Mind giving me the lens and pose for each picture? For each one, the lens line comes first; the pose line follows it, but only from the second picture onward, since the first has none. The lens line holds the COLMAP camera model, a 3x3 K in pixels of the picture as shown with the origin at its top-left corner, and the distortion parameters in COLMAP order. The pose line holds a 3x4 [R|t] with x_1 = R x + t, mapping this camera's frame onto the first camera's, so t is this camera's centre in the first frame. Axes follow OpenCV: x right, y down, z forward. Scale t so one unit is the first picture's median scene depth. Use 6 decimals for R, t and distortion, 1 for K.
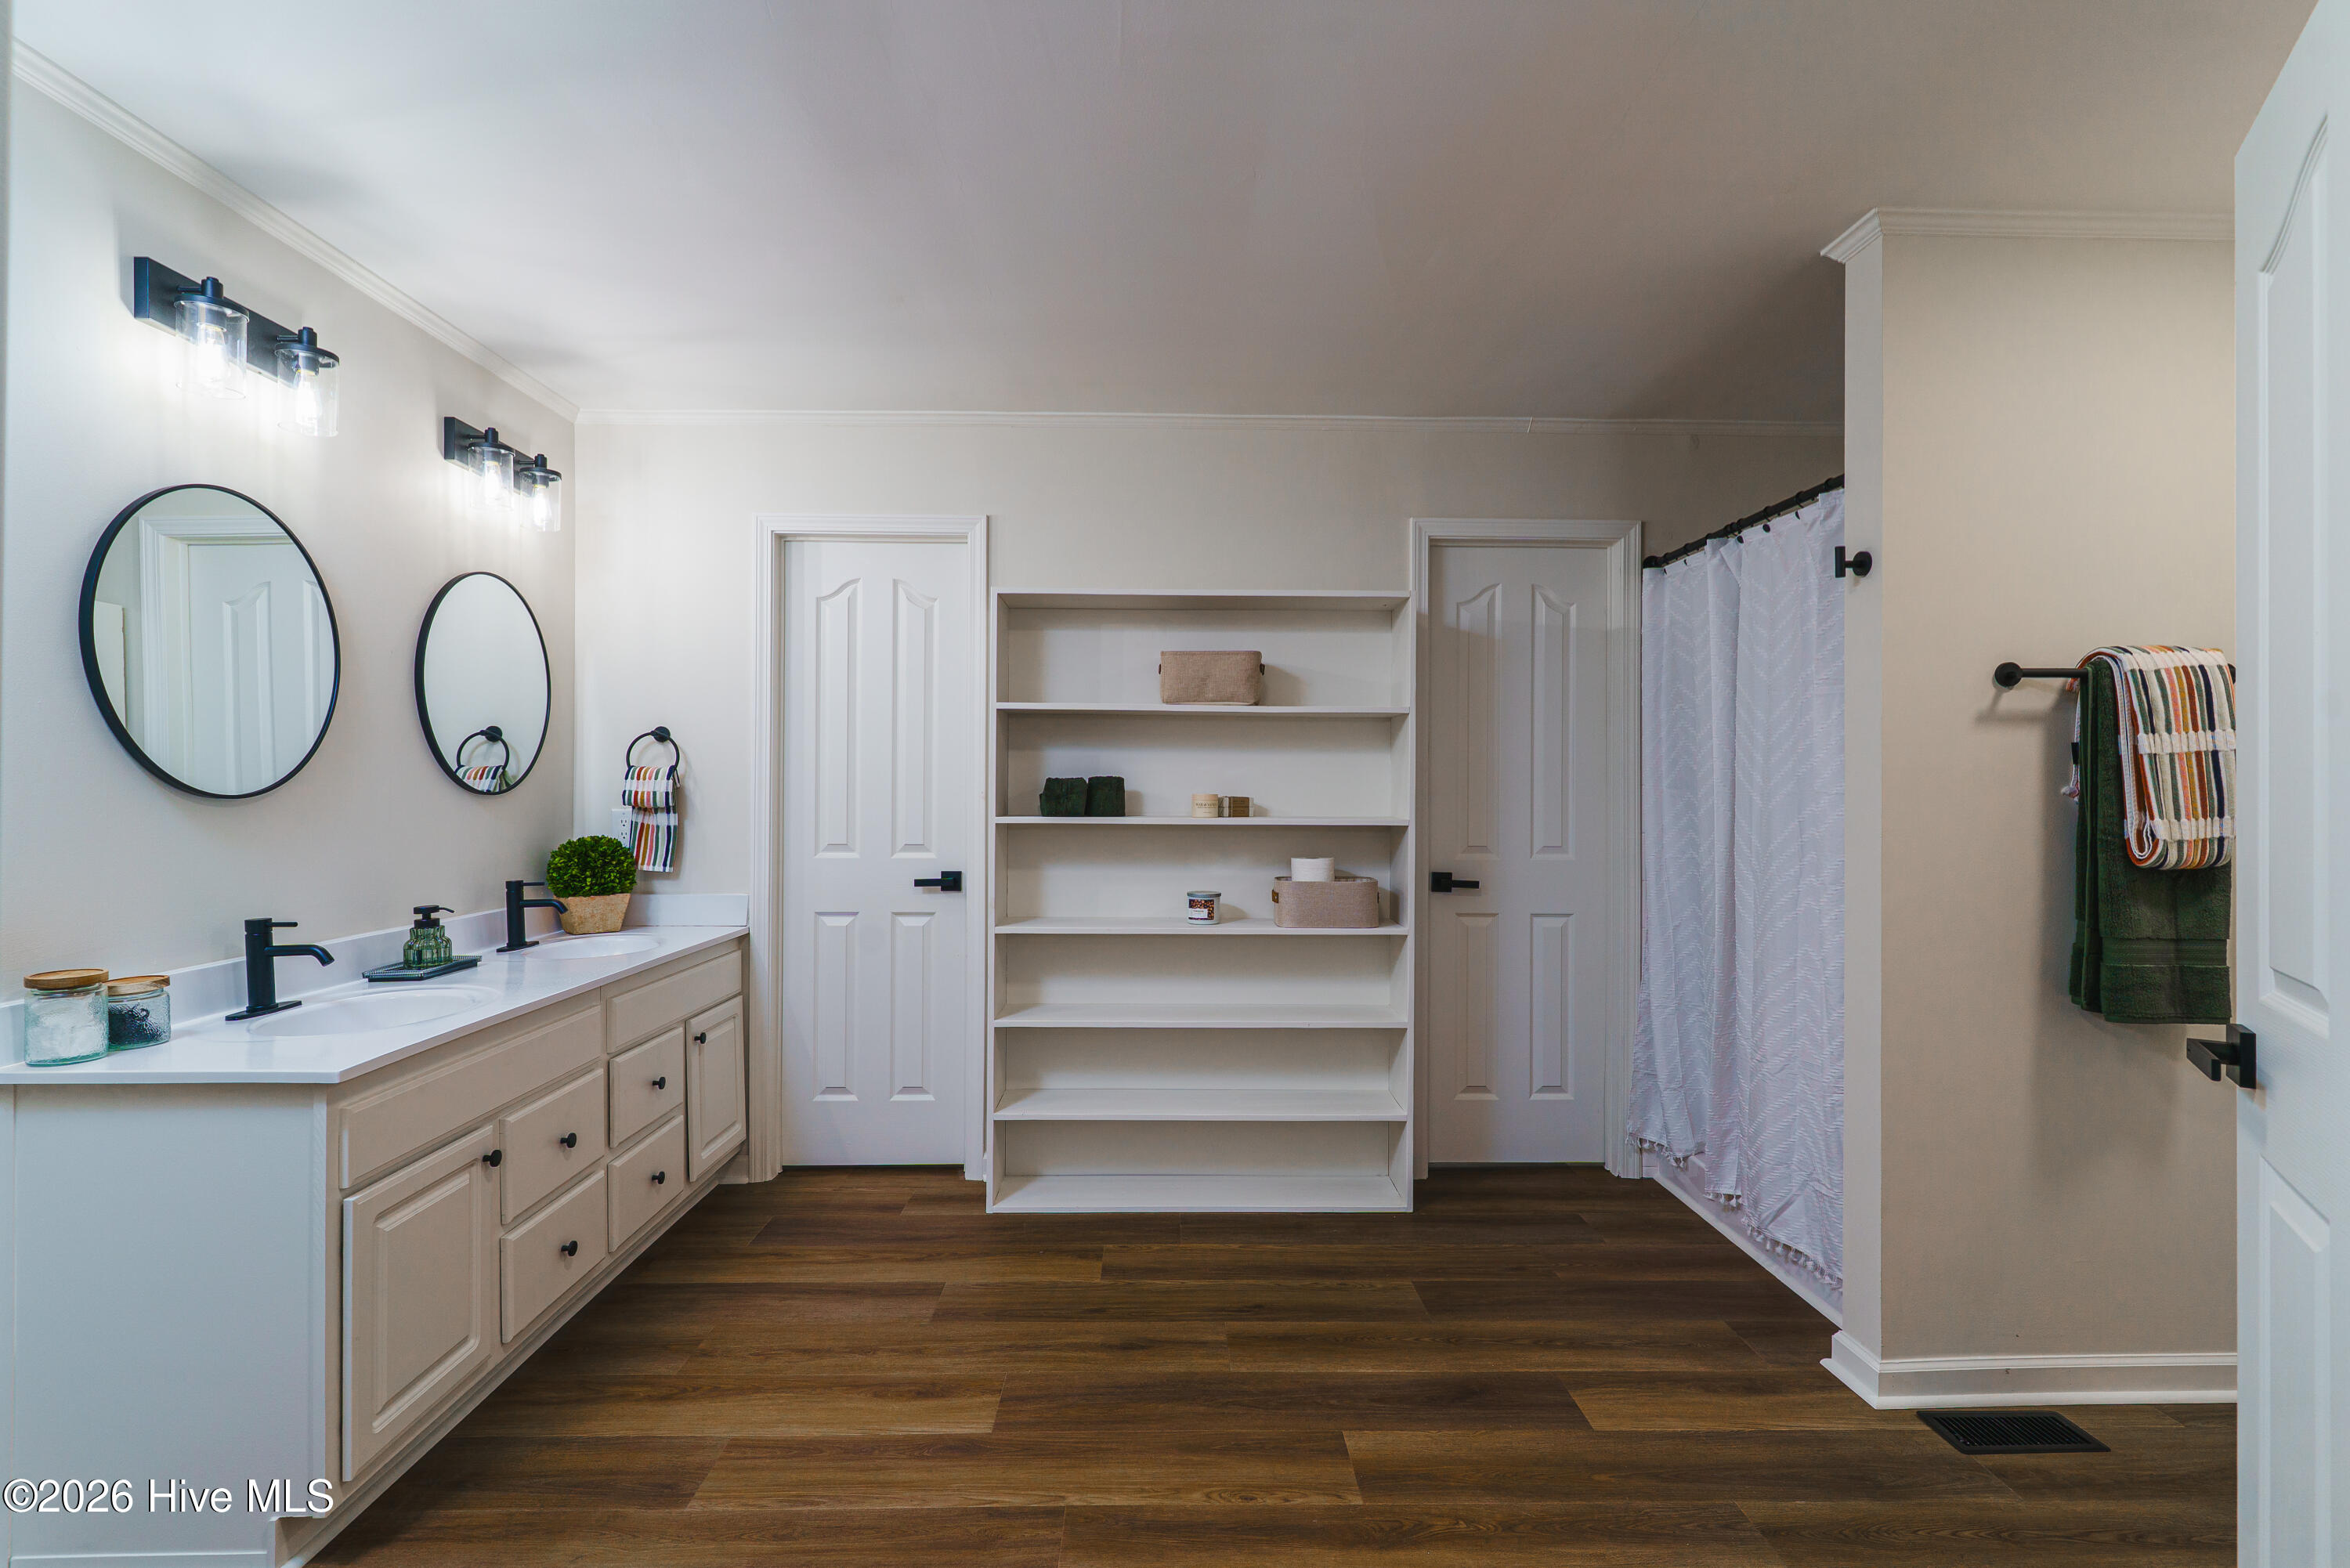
lens RADIAL K [[1149.1, 0, 1181.8], [0, 1149.1, 787.2], [0, 0, 1]] dist [-0.000868, -0.000719]
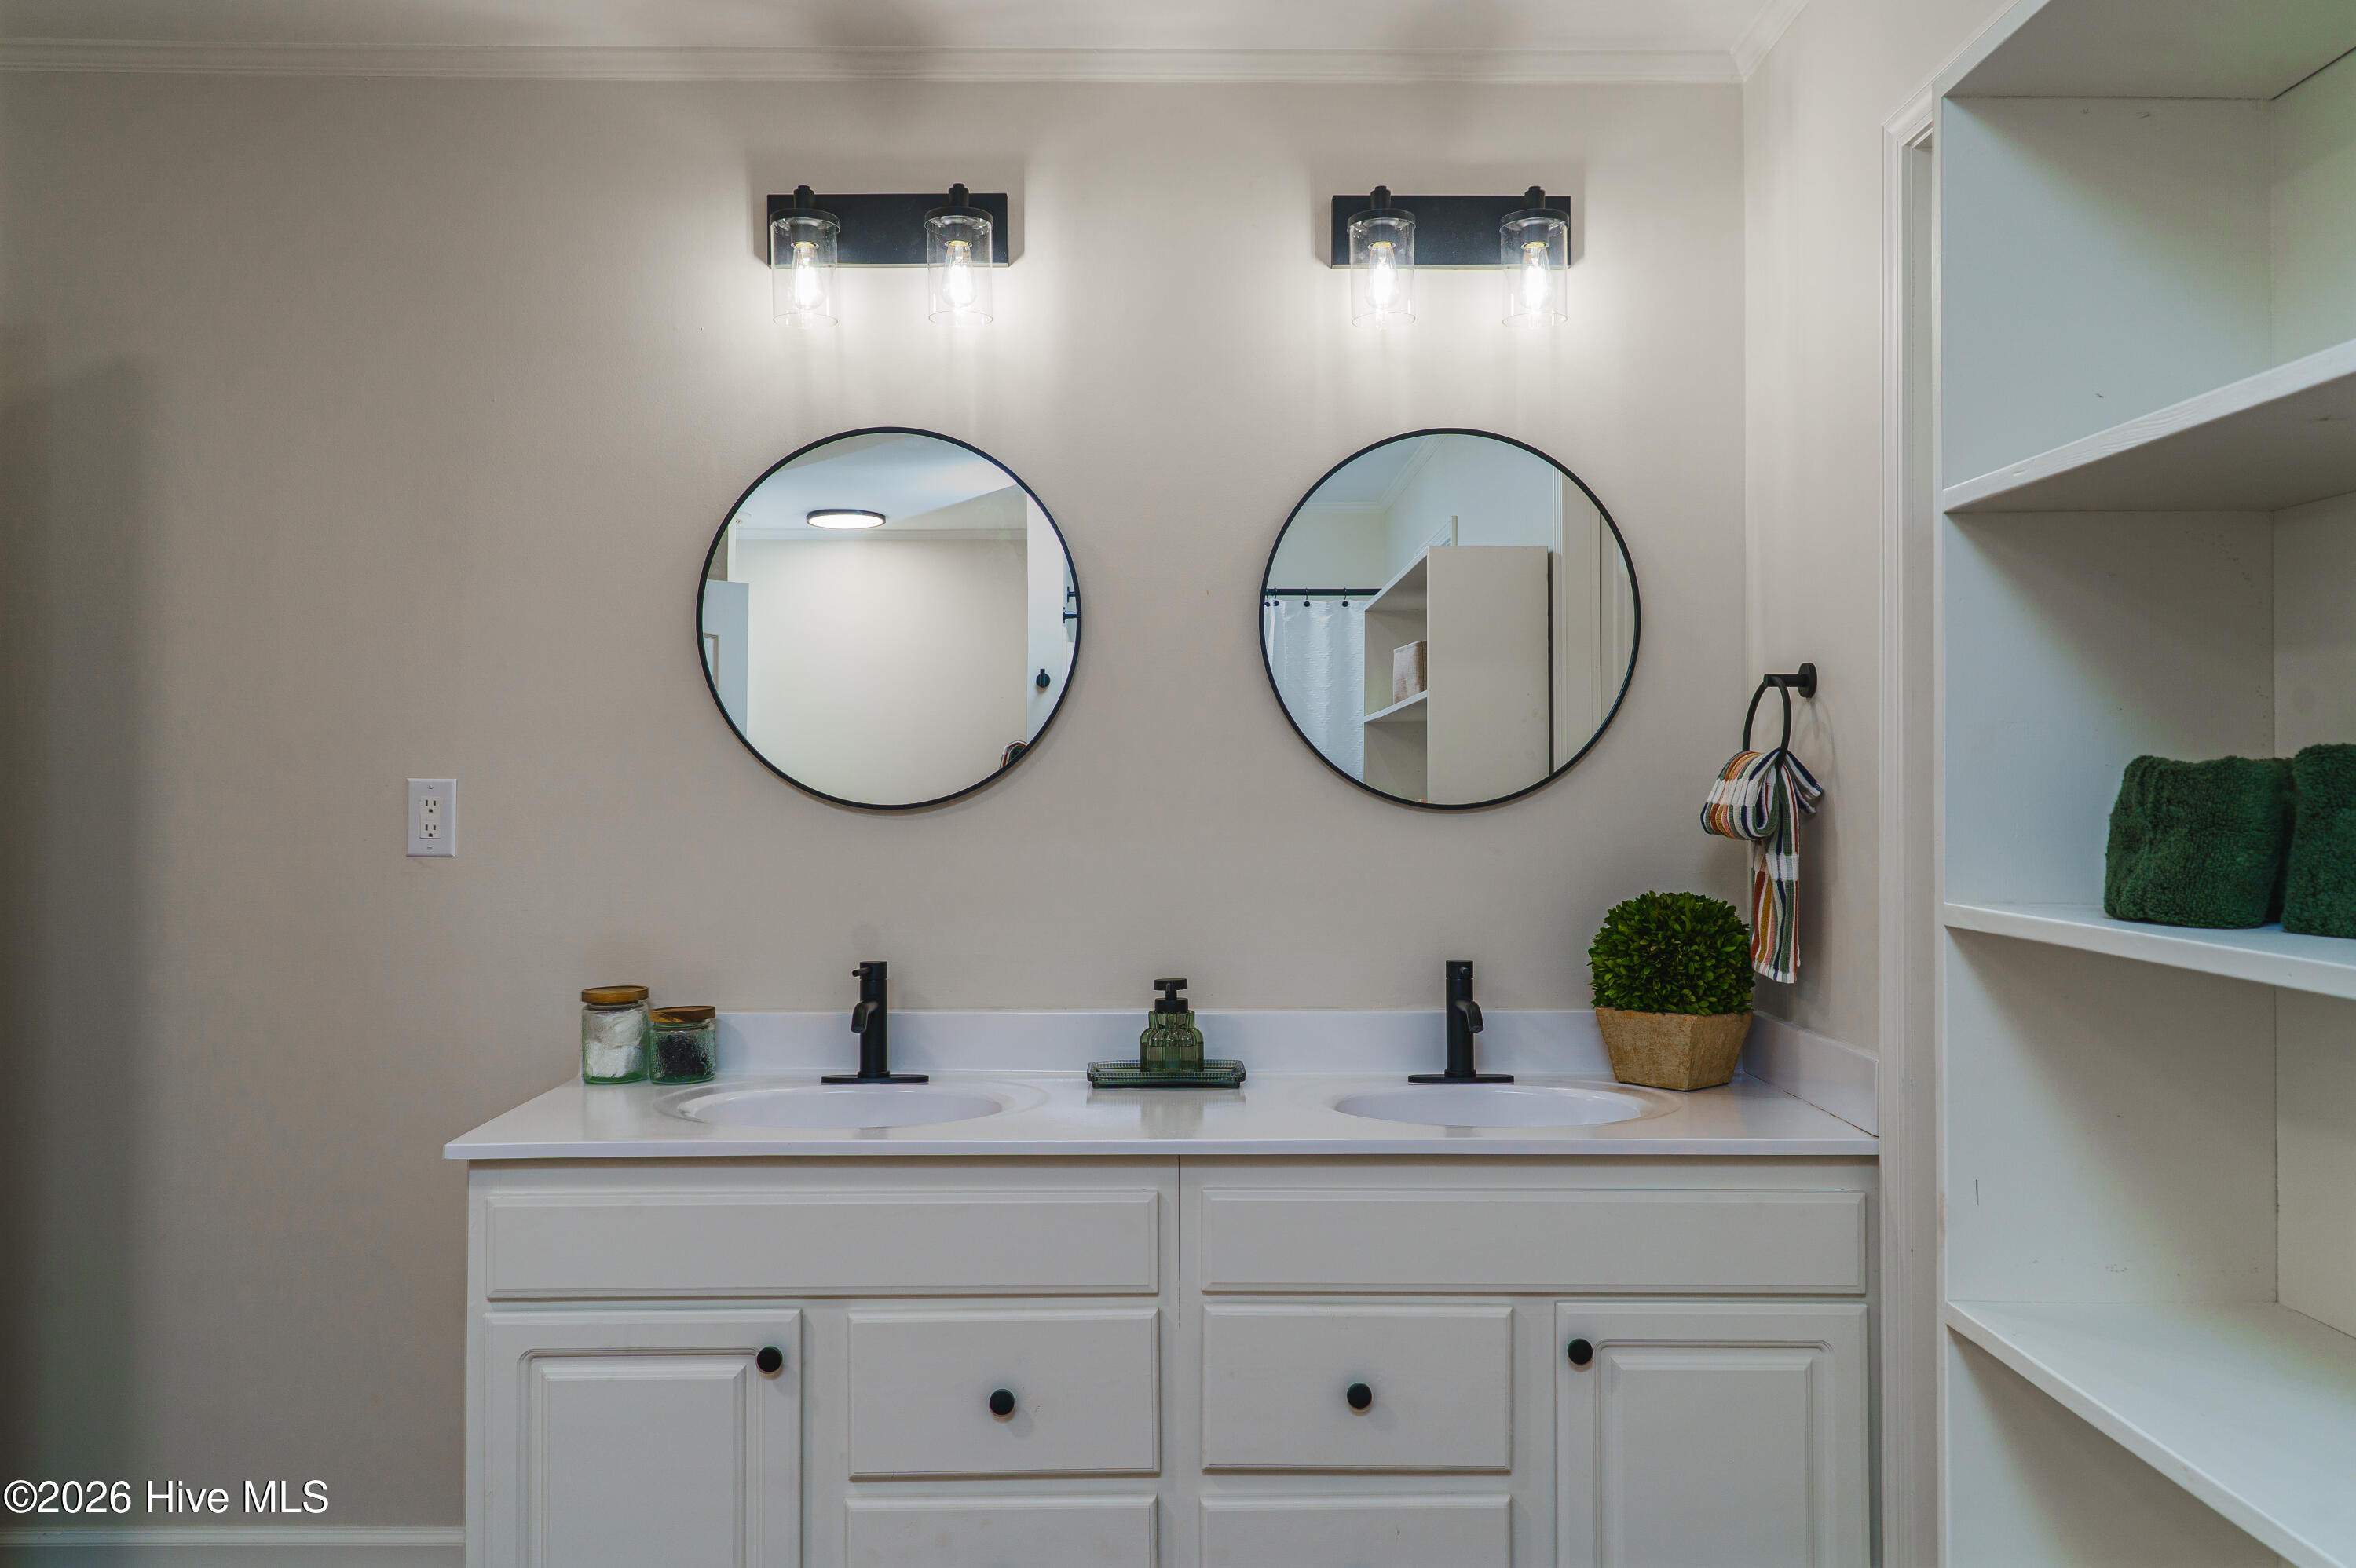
lens RADIAL K [[1703.9, 0, 1181.5], [0, 1703.9, 793.9], [0, 0, 1]] dist [0.016910, 0.001609]
pose [[-0.010918, -0.000672, -0.999940, 0.255052], [0.001303, 0.999999, -0.000686, -0.000766], [0.999940, -0.001311, -0.010917, 0.832828]]
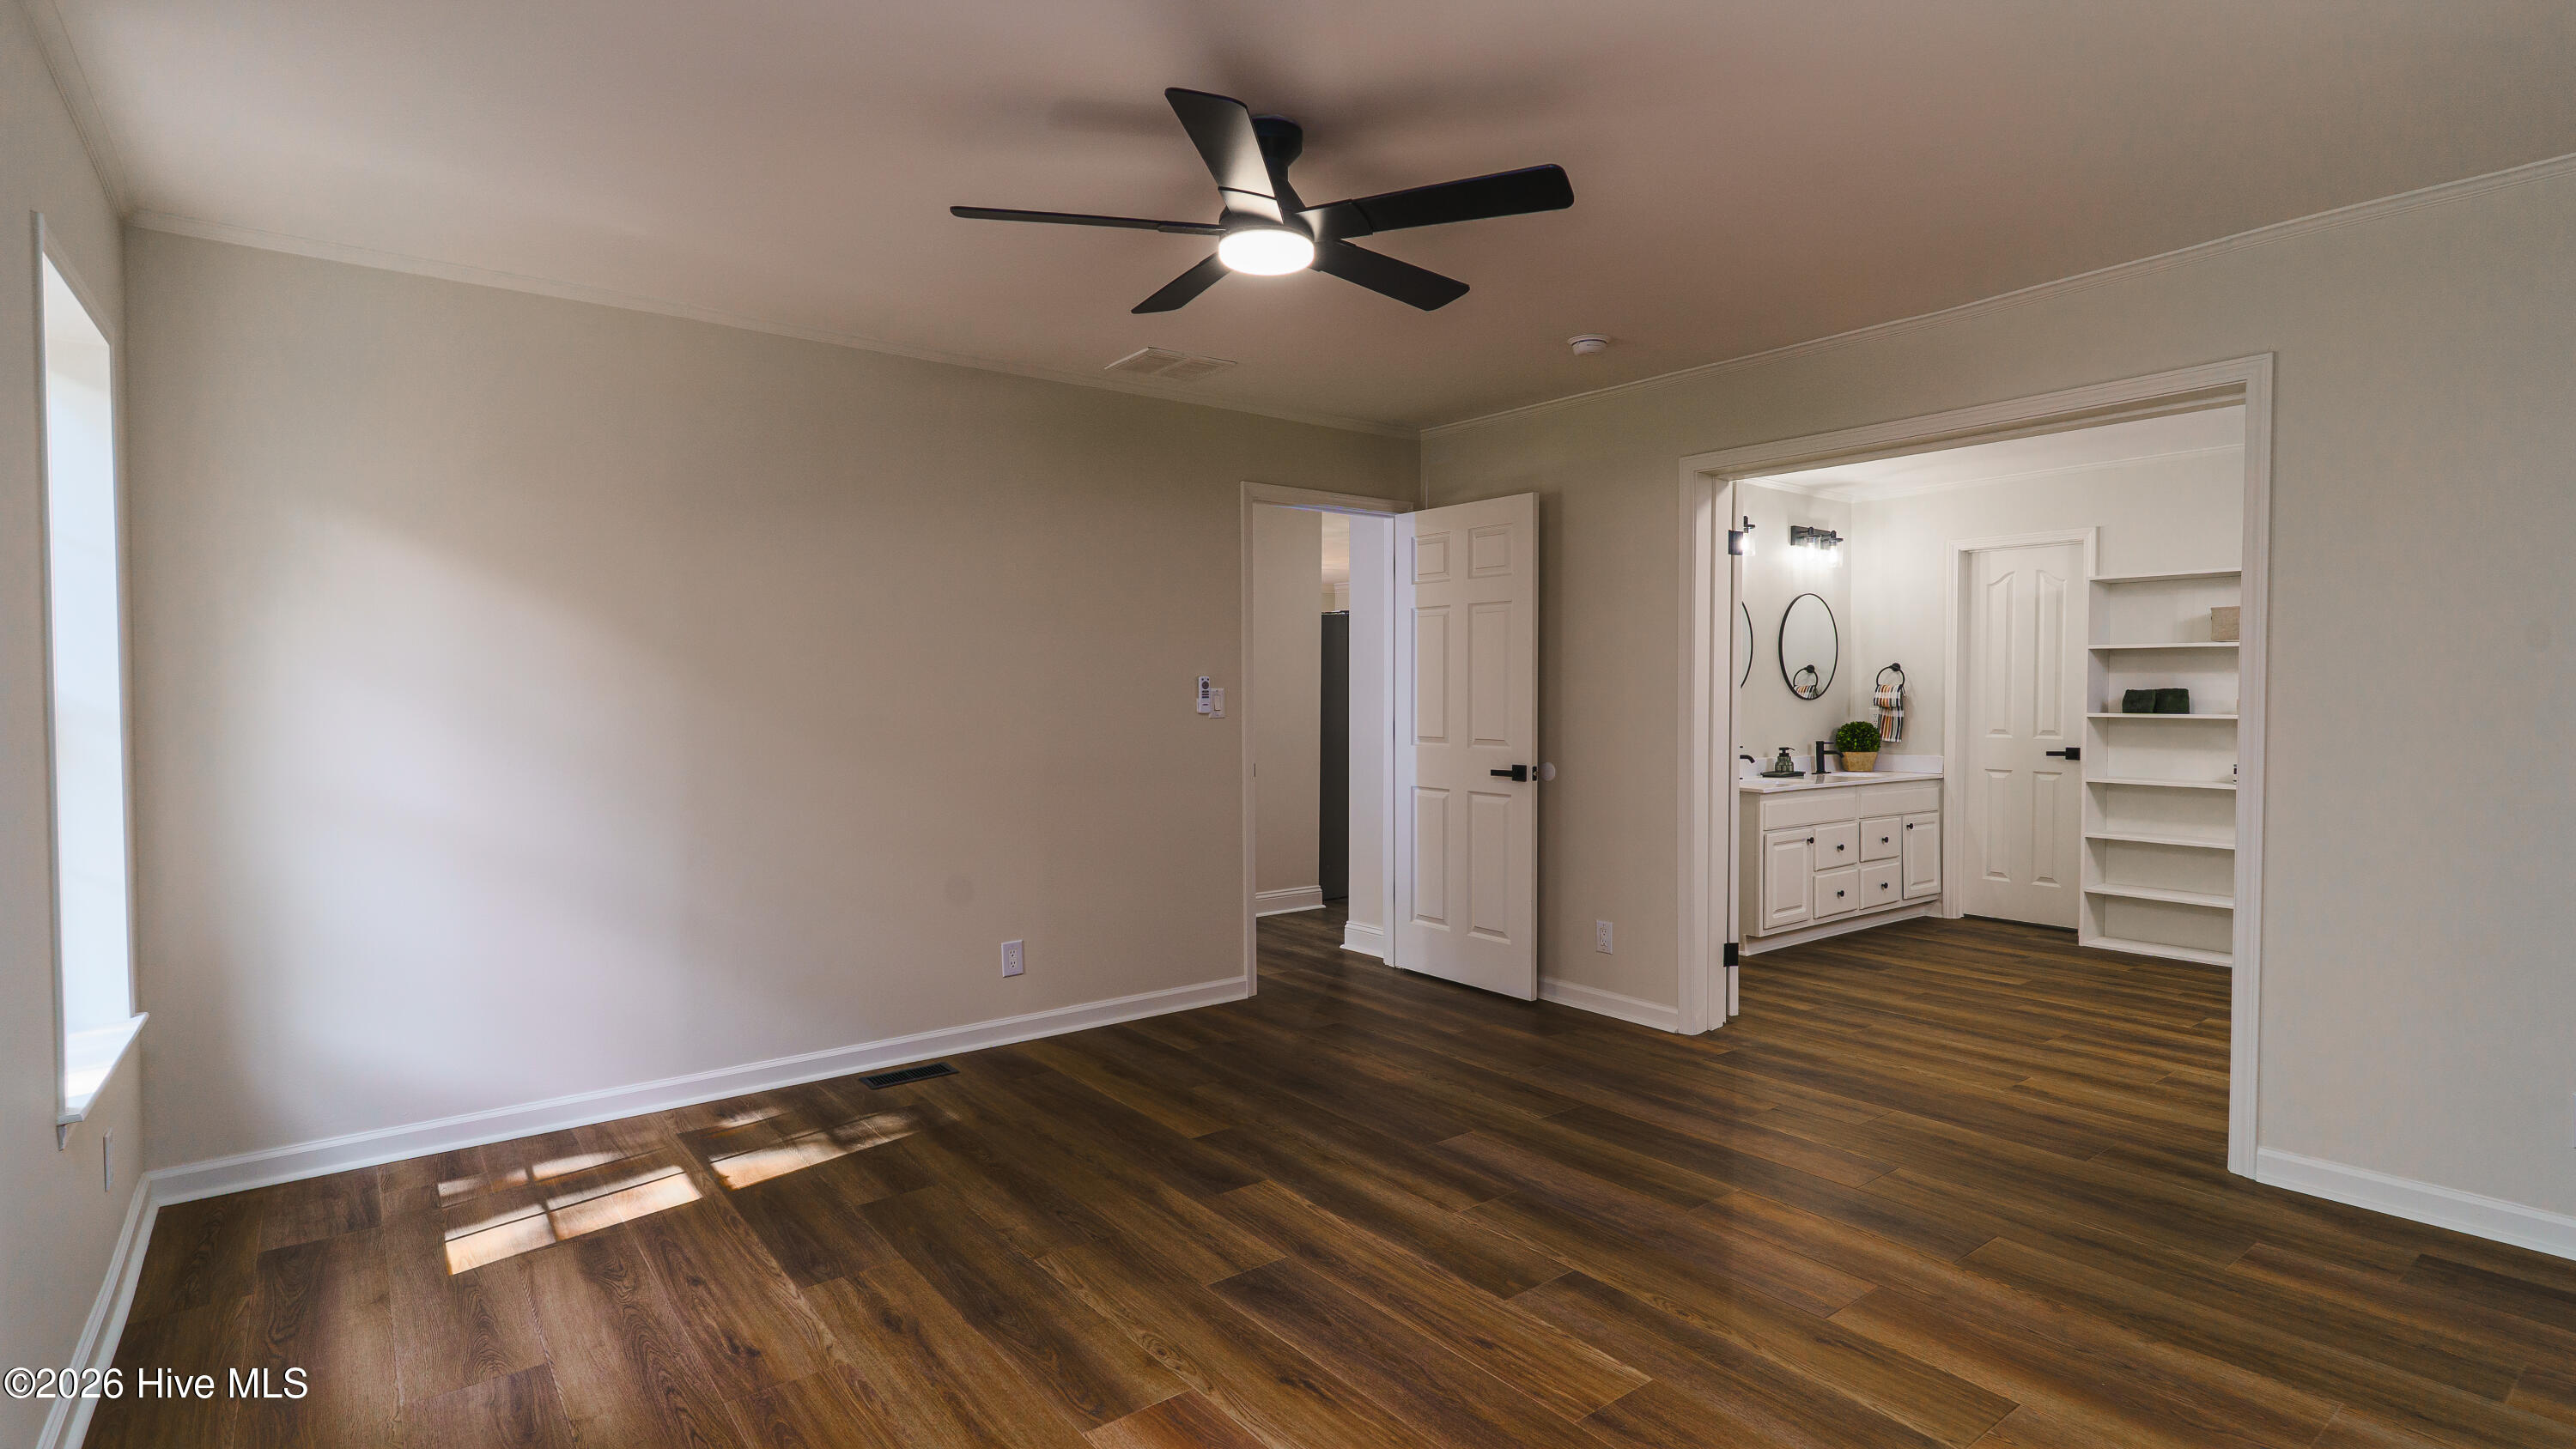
lens RADIAL K [[1257.8, 0, 1286.5], [0, 1257.8, 718.6], [0, 0, 1]] dist [0.003928, 0.000402]
pose [[0.597982, 0.013424, -0.801397, 0.634125], [0.000618, 0.999852, 0.017210, 0.001176], [0.801509, -0.010787, 0.597886, -1.079474]]
